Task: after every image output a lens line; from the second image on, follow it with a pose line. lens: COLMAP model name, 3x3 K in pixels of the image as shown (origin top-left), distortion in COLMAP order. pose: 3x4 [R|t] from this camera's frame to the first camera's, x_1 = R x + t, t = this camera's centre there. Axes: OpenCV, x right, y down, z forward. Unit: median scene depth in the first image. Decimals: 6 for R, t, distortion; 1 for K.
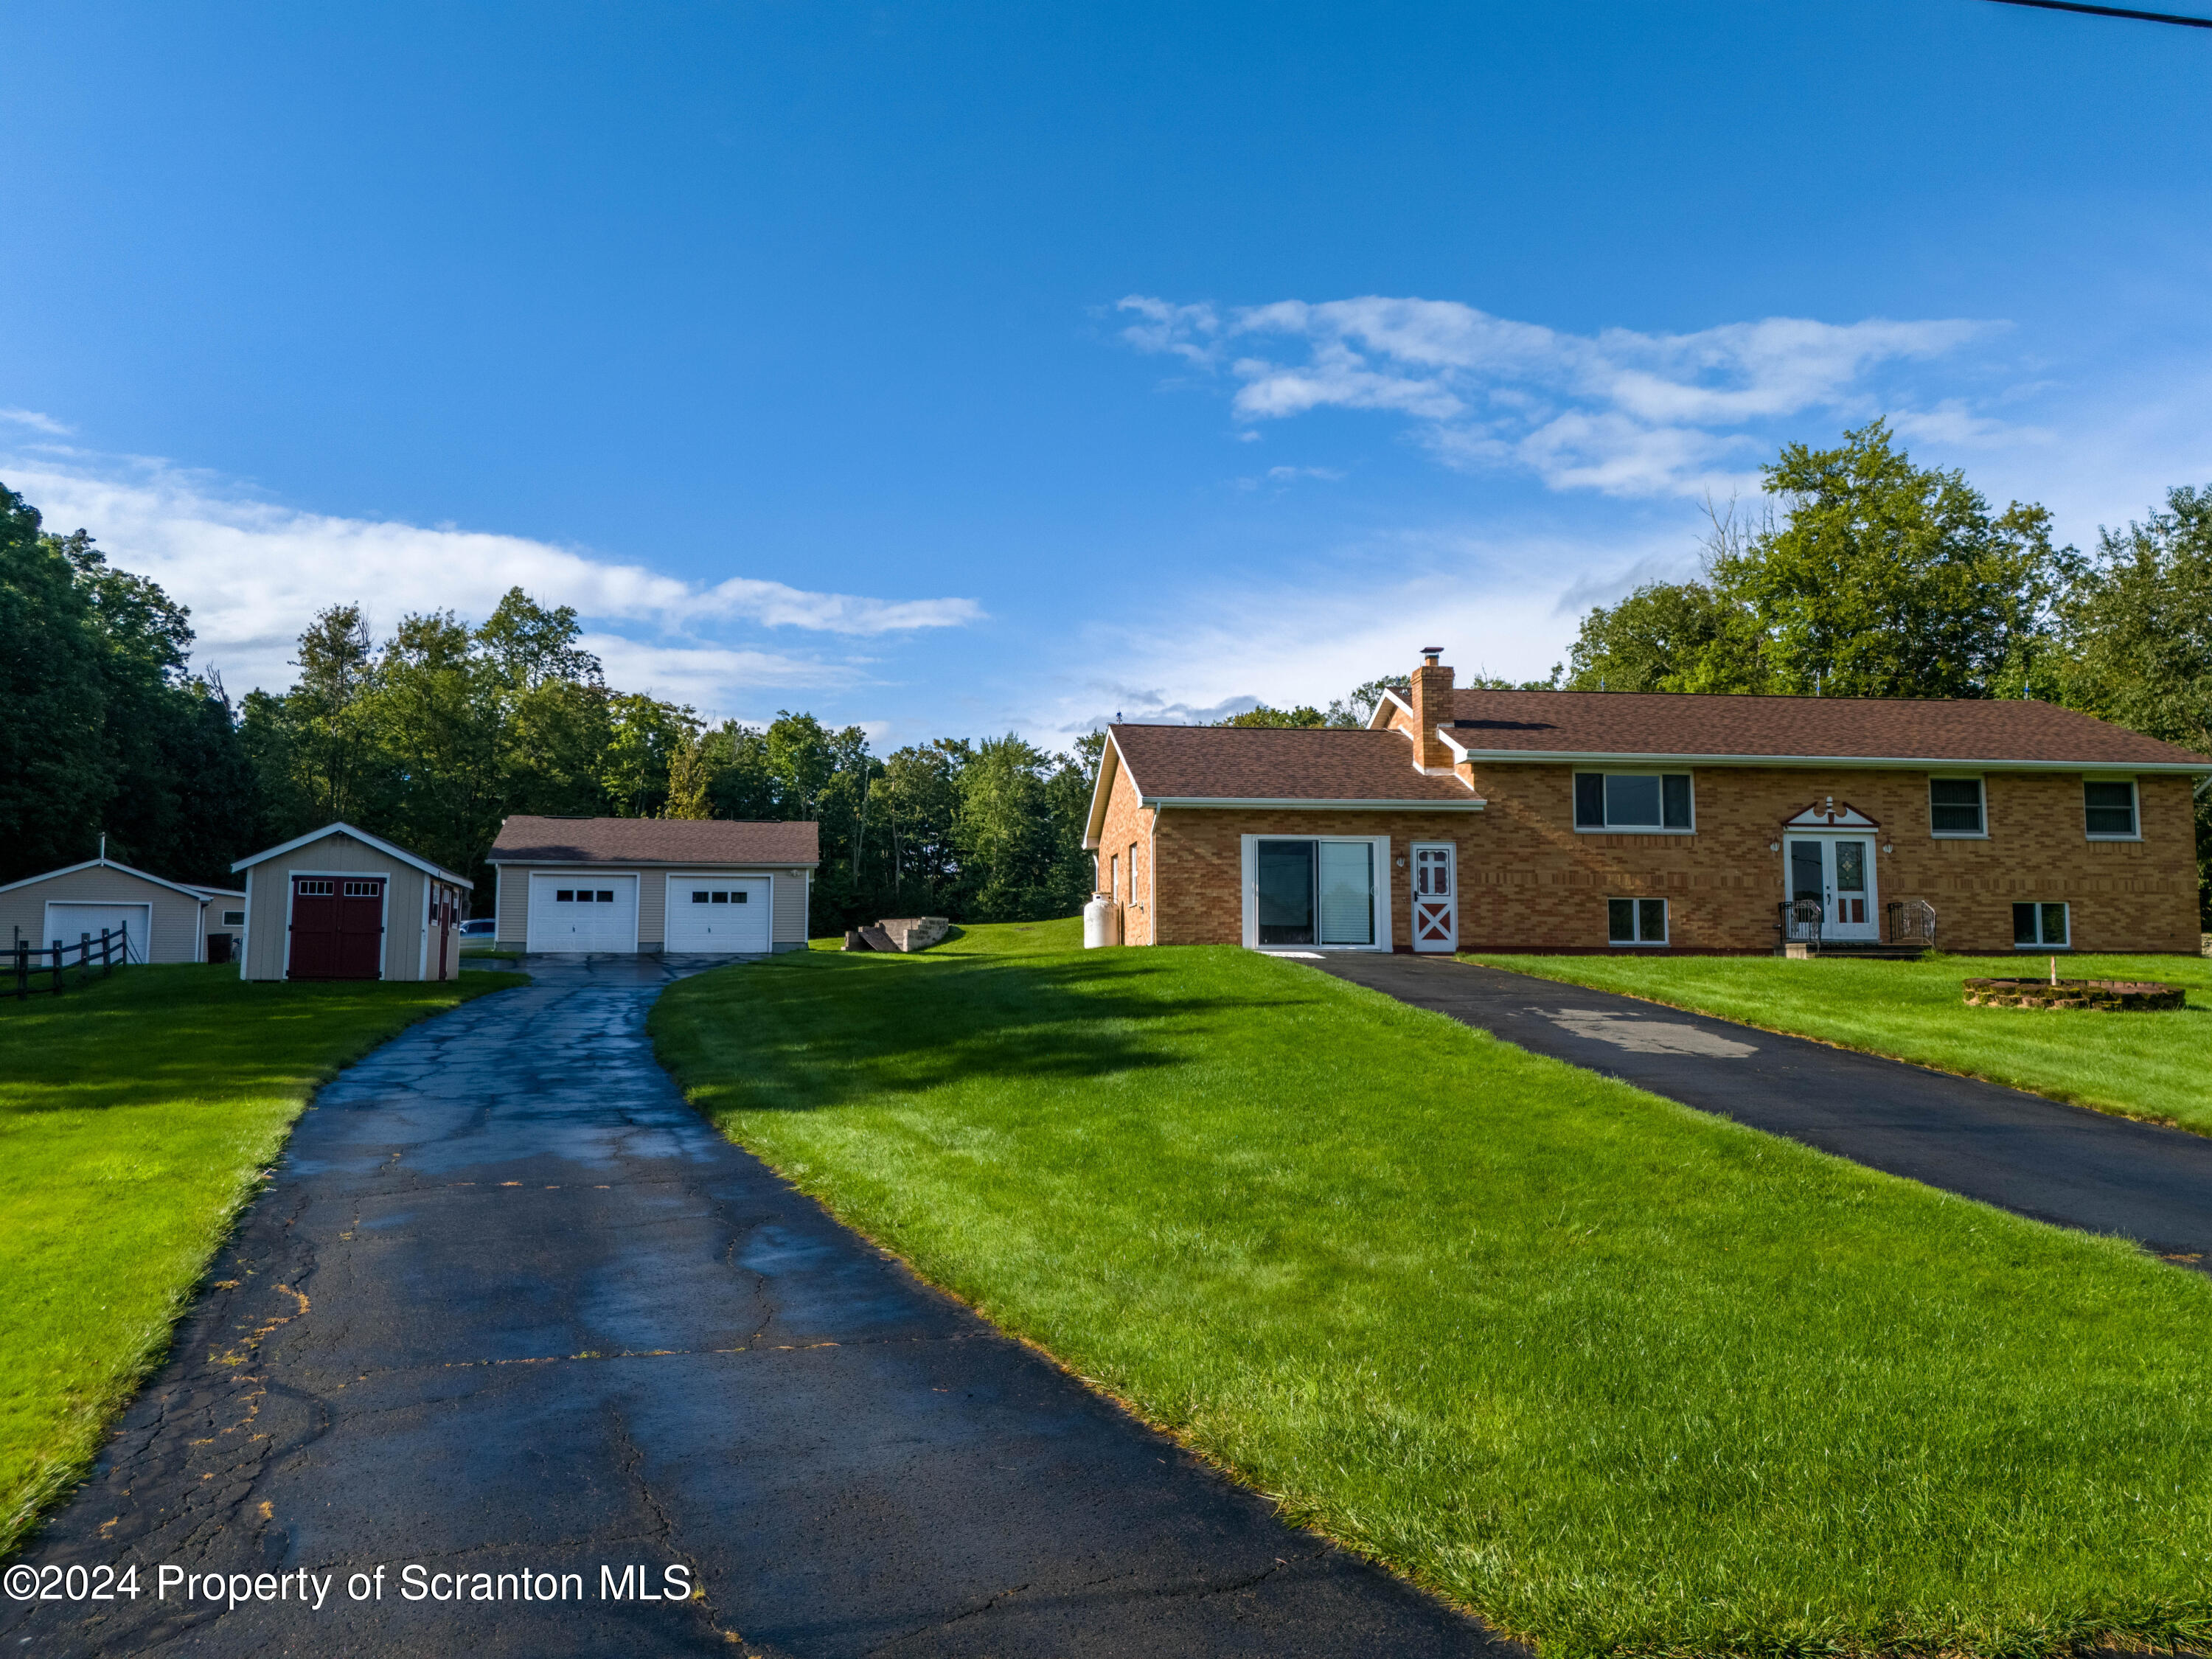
lens RADIAL K [[1726.0, 0, 1101.5], [0, 1726.0, 820.9], [0, 0, 1]] dist [0.033179, -0.047482]
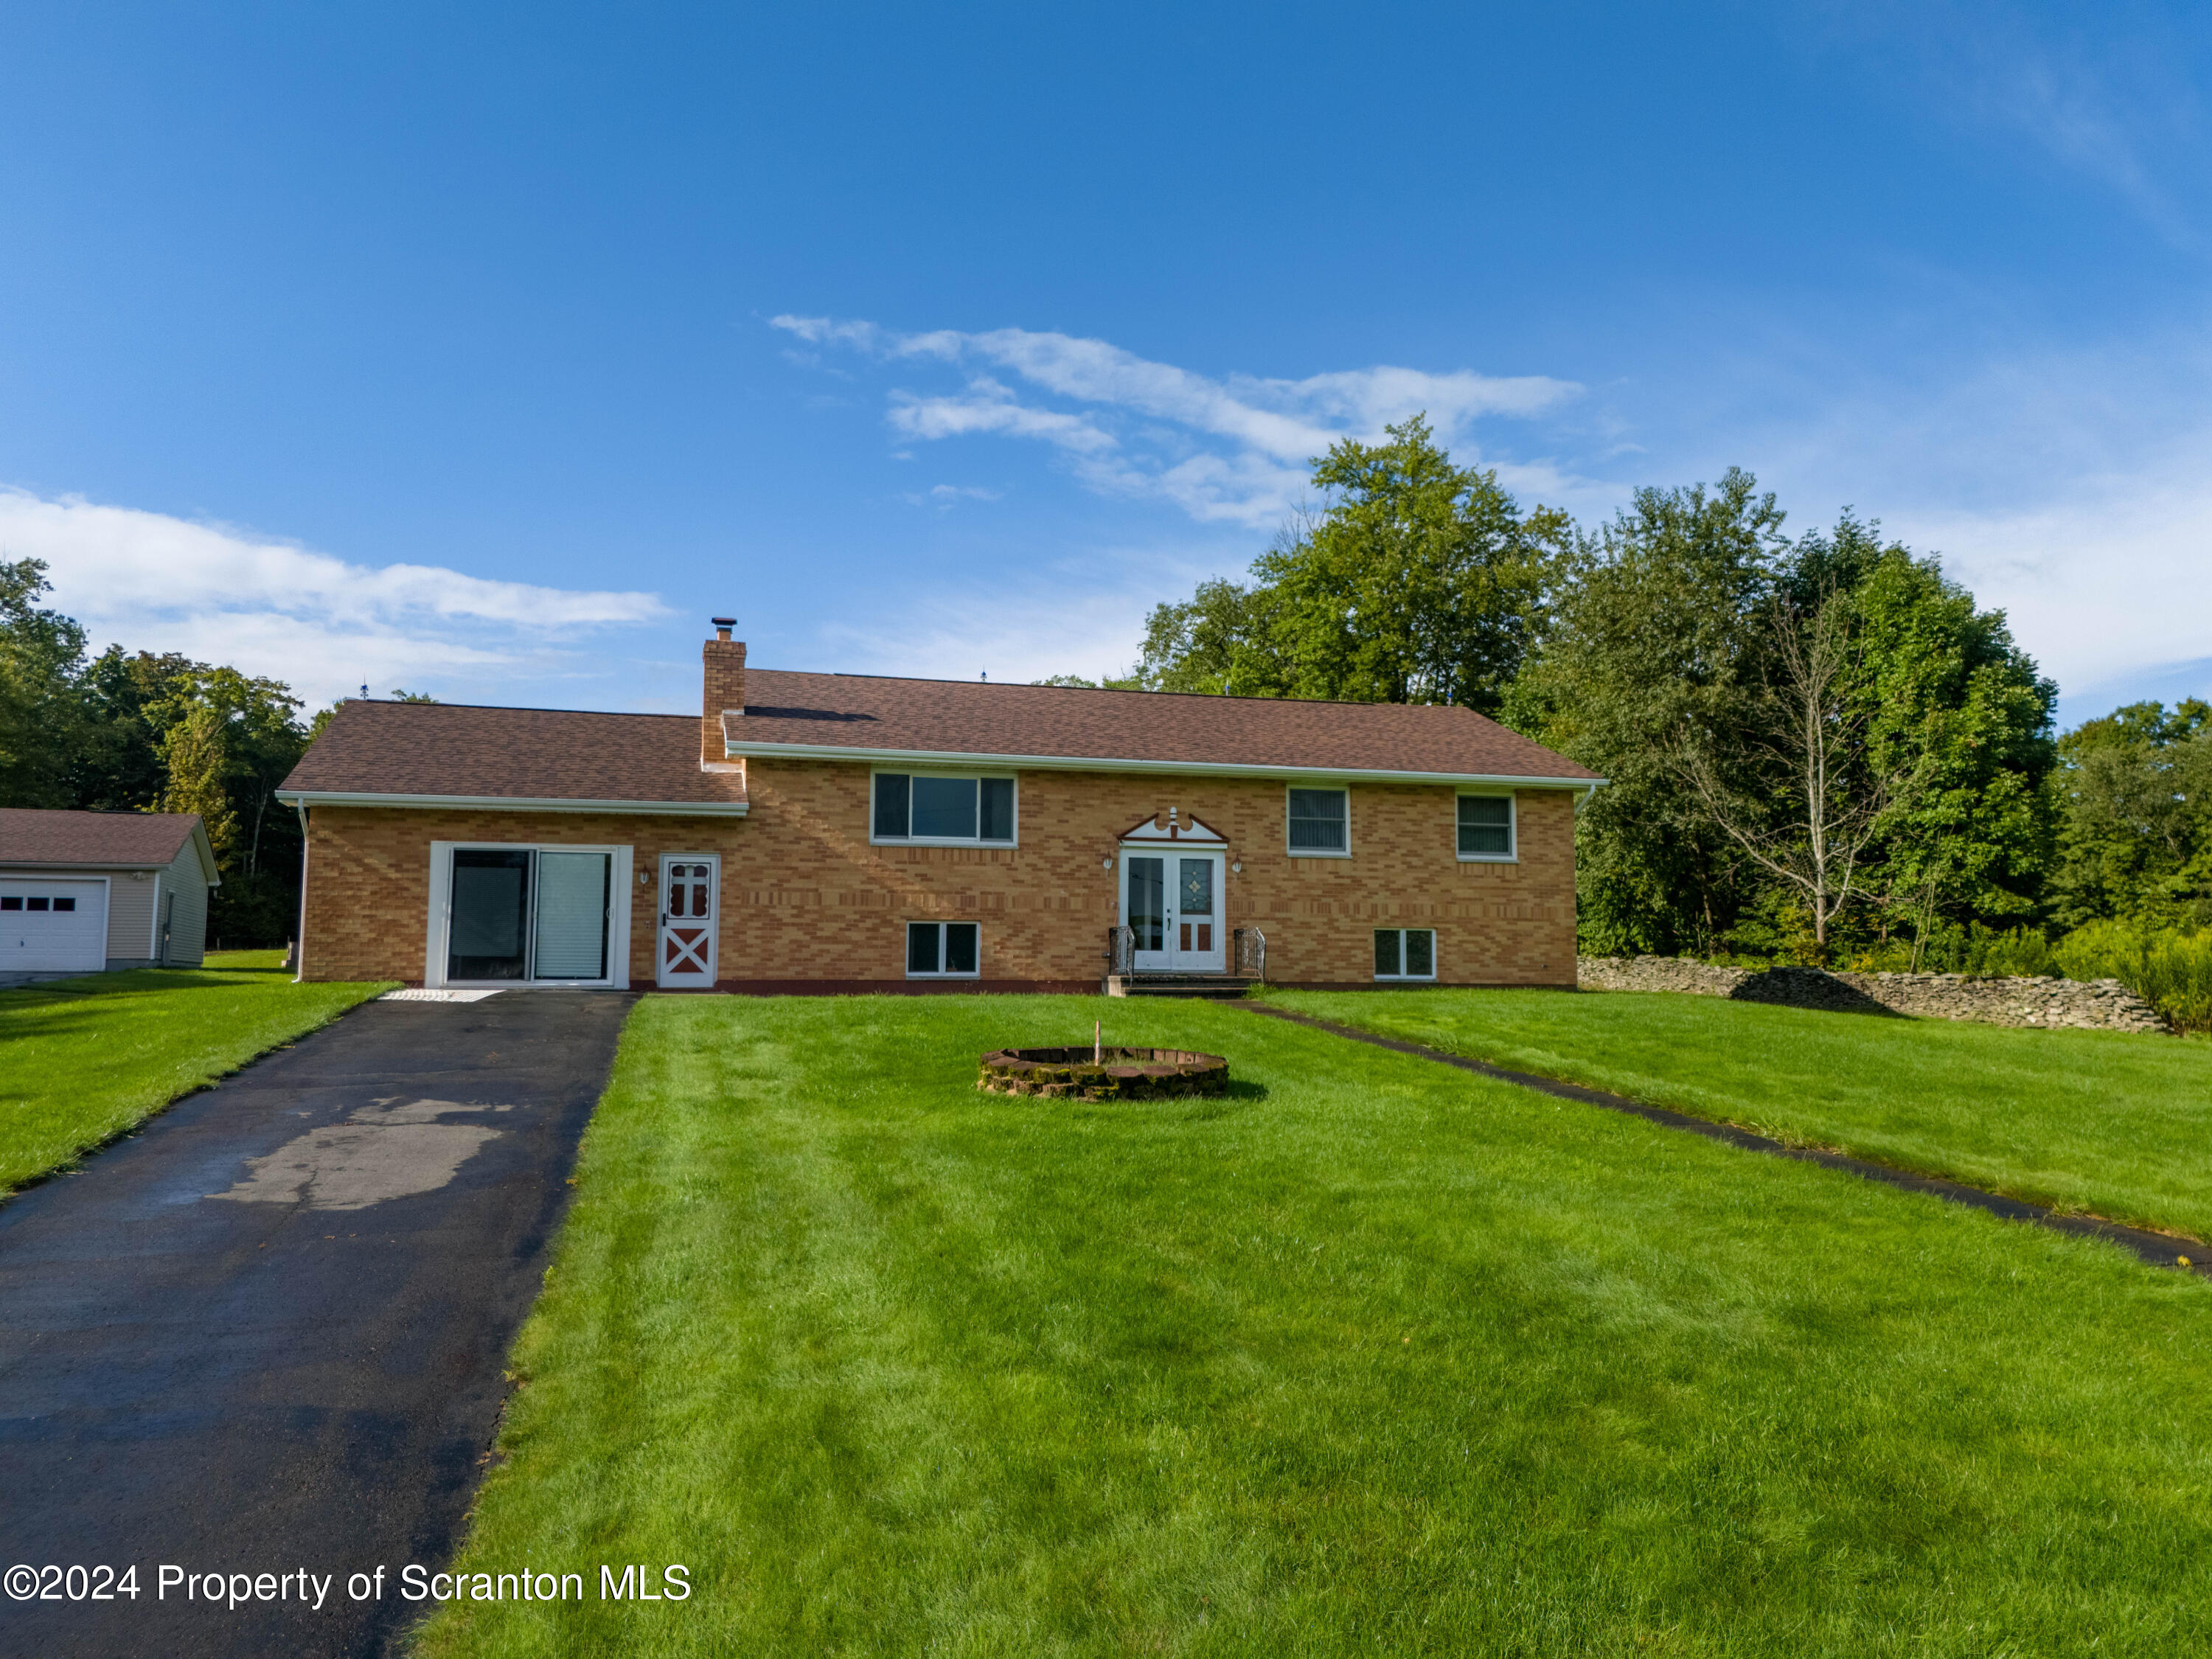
lens RADIAL K [[1436.6, 0, 1096.0], [0, 1436.6, 830.8], [0, 0, 1]] dist [0.088061, -0.000259]
pose [[0.990088, 0.017197, 0.139391, 0.279532], [-0.019686, 0.999670, 0.016496, -0.013282], [-0.139061, -0.019077, 0.990100, 0.285091]]
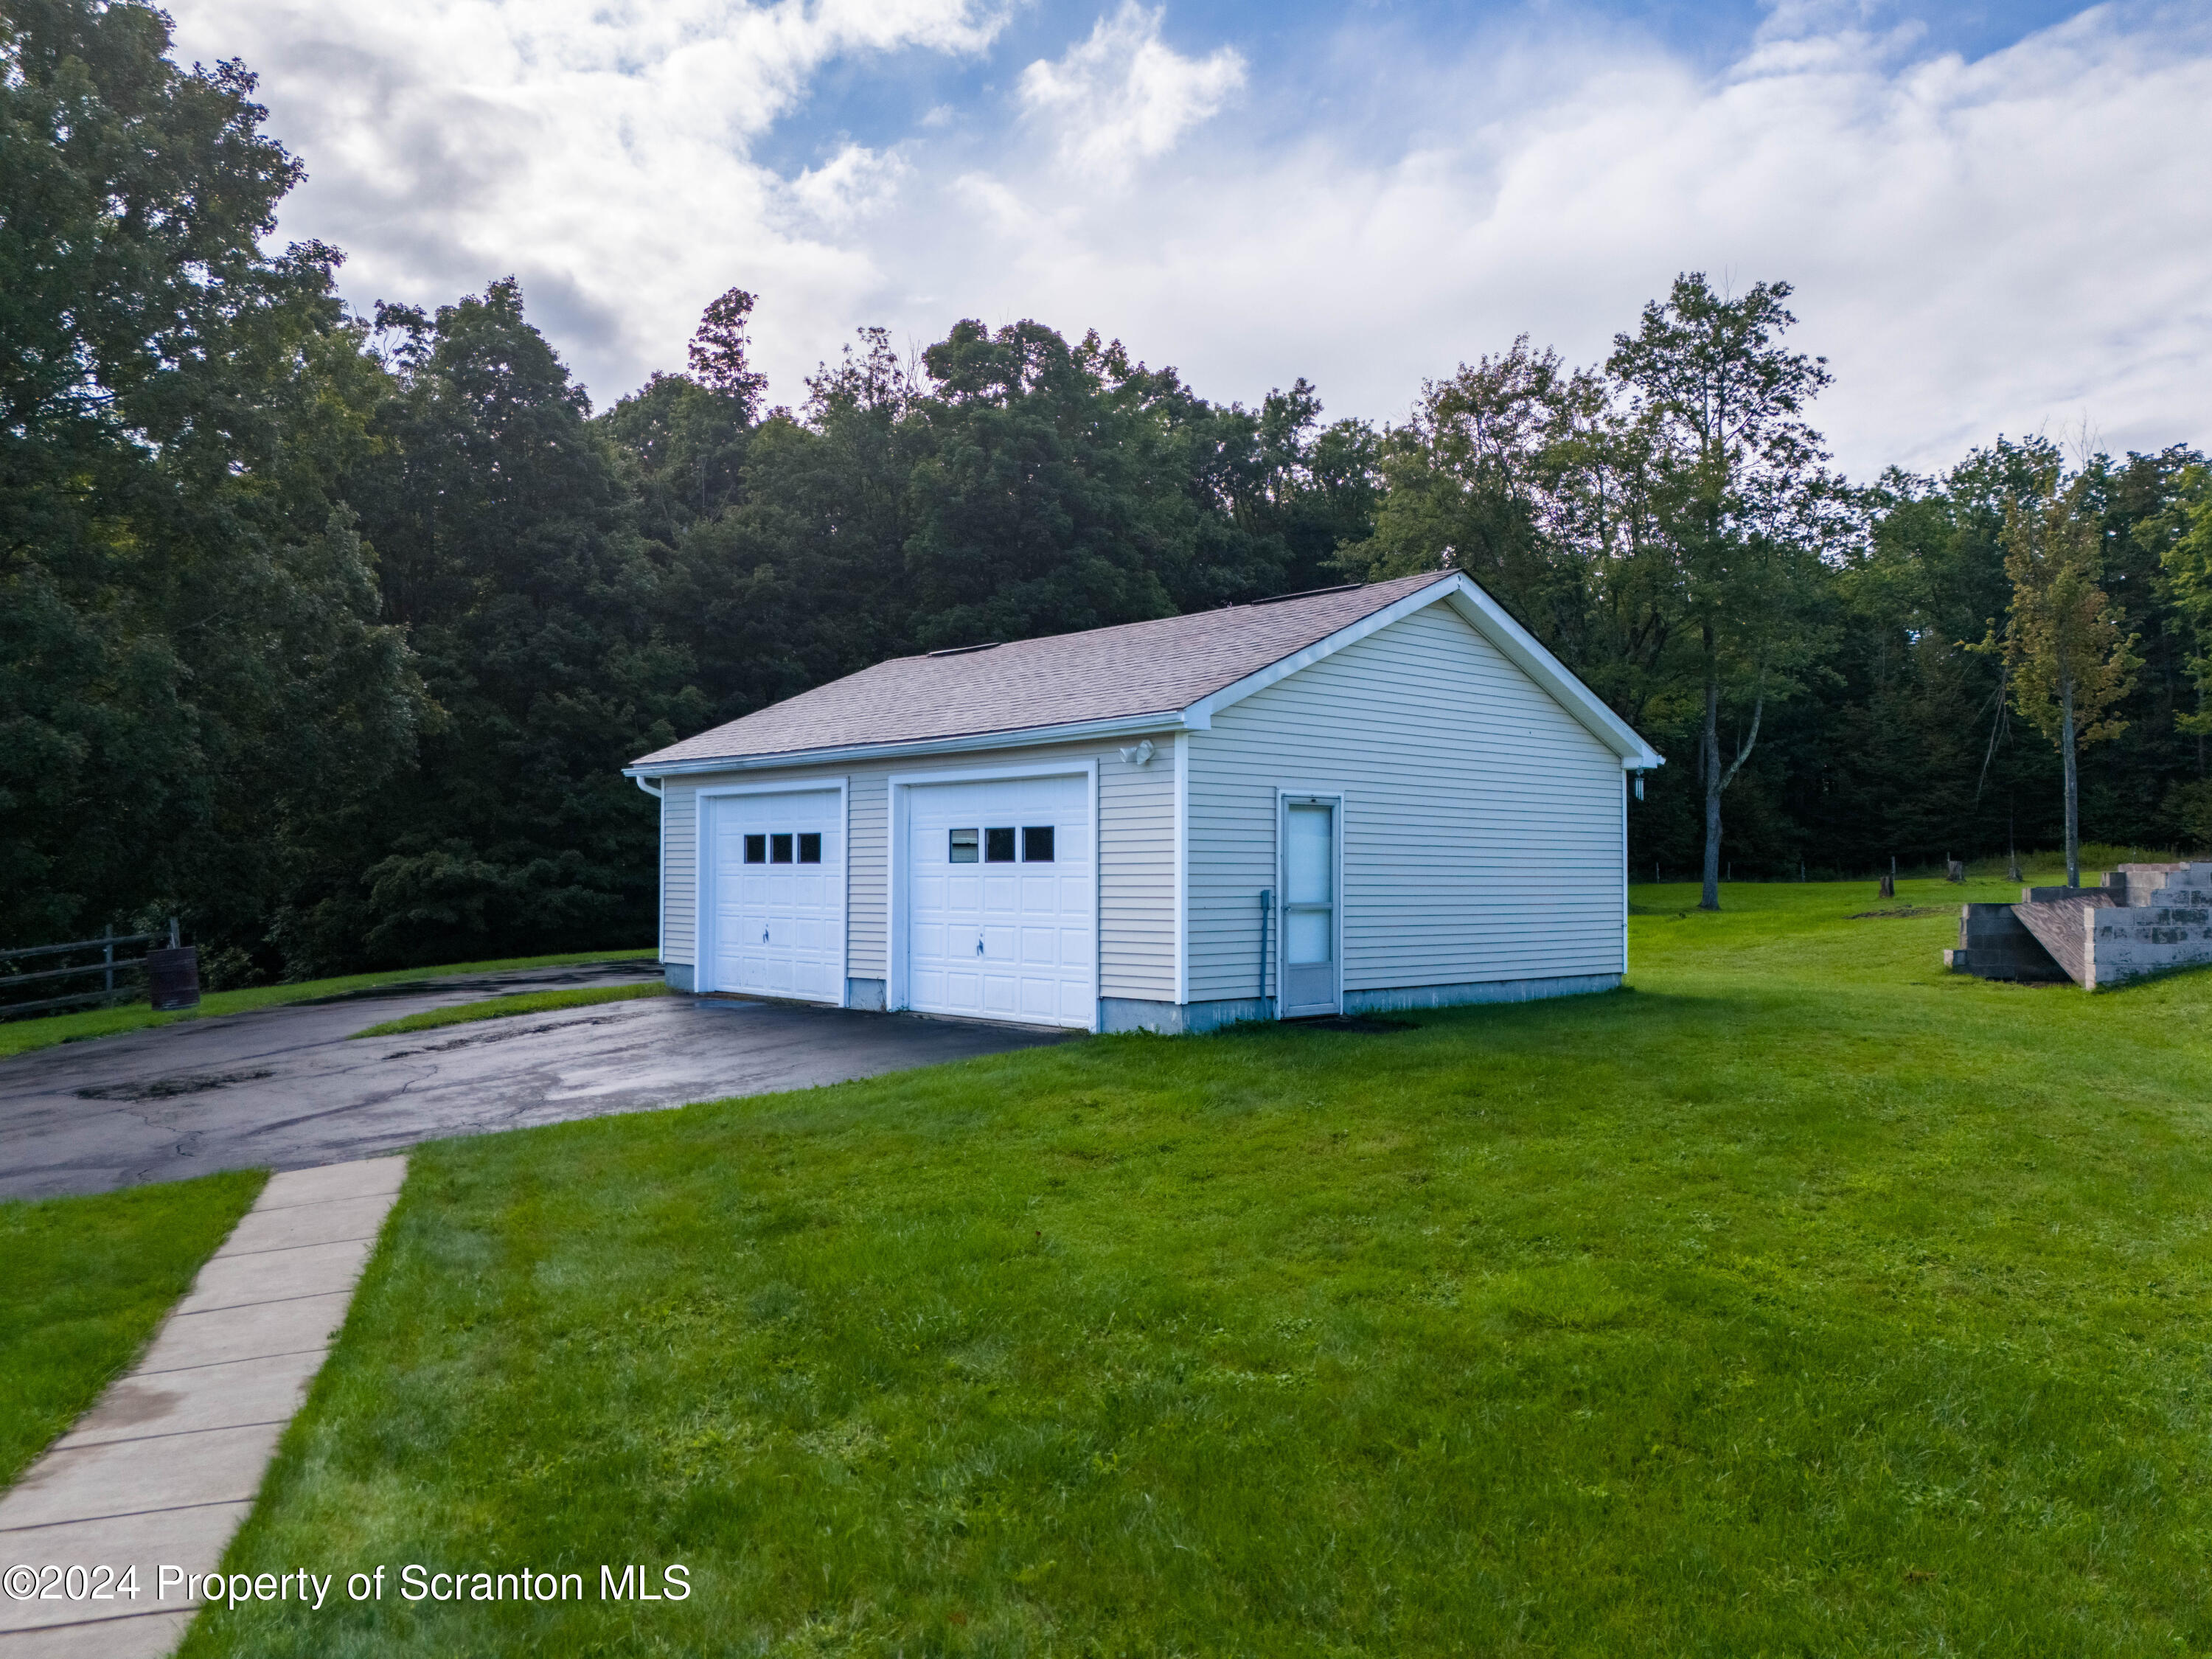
lens RADIAL K [[1646.7, 0, 1103.8], [0, 1646.7, 829.3], [0, 0, 1]] dist [0.154849, -0.155422]
pose [[0.548398, -0.026625, -0.835793, 0.068655], [0.084114, 0.996180, 0.023457, 0.057977], [0.831976, -0.083166, 0.548543, 1.374305]]
